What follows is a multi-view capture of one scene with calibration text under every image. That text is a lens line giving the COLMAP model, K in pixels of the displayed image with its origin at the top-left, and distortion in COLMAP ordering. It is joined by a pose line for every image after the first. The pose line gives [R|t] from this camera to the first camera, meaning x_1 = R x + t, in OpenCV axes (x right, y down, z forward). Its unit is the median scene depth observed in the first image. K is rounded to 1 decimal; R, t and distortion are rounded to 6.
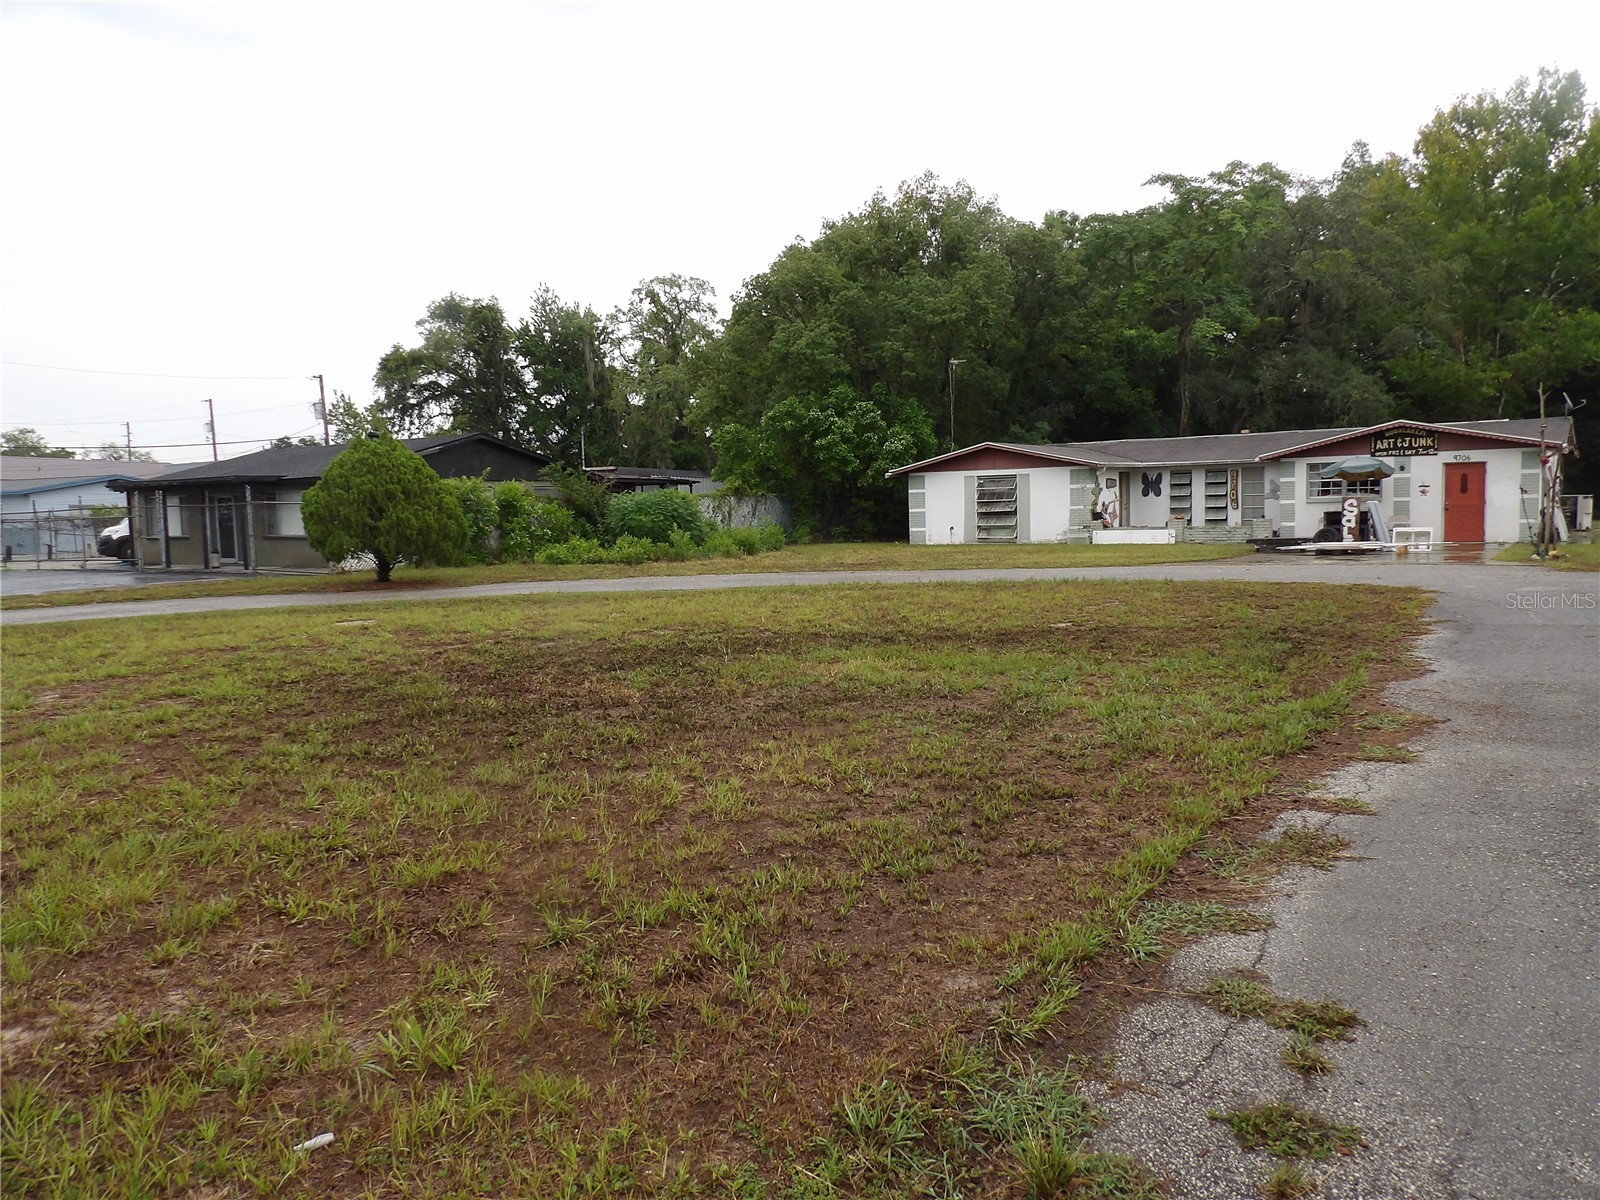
lens RADIAL K [[1155.3, 0, 799.7], [0, 1155.3, 593.9], [0, 0, 1]] dist [-0.032241, 0.056718]
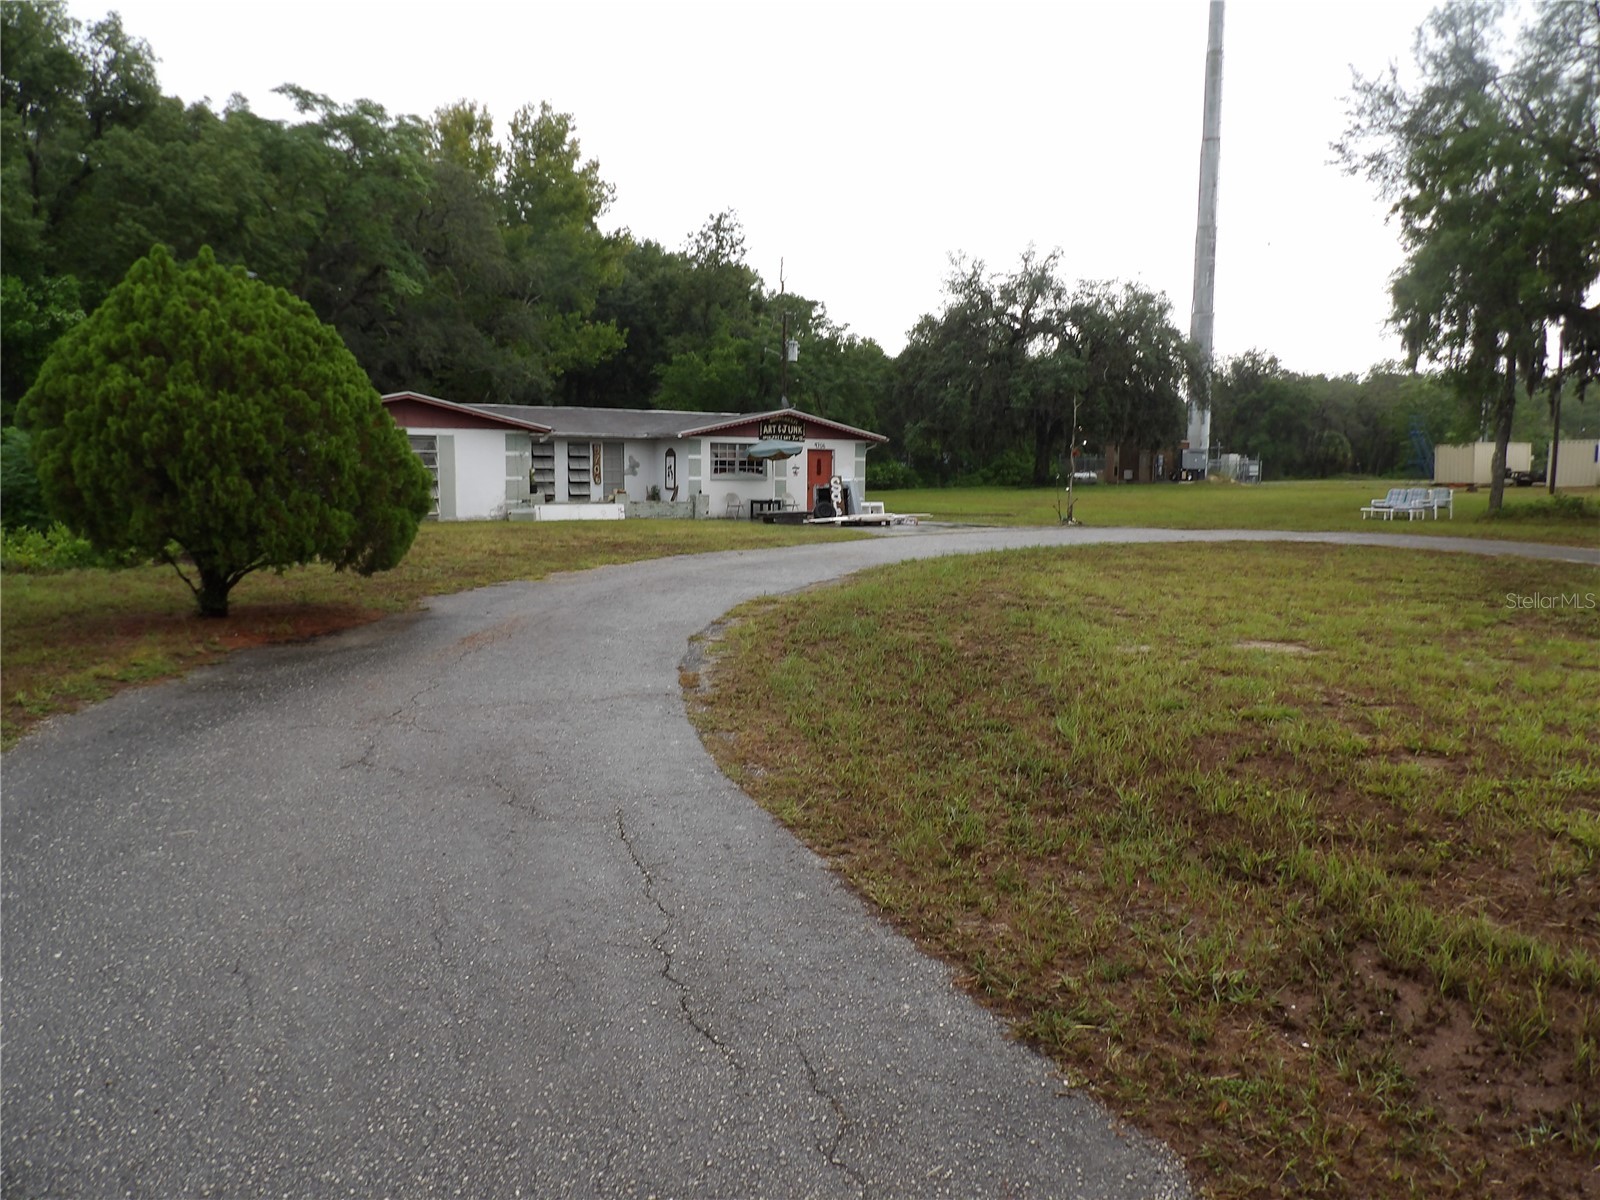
lens RADIAL K [[1166.8, 0, 803.1], [0, 1166.8, 606.8], [0, 0, 1]] dist [-0.028154, 0.044086]
pose [[0.414839, -0.072692, 0.906987, -0.537957], [0.050115, 0.997116, 0.056994, -0.020596], [-0.908514, 0.021811, 0.417285, 0.506541]]
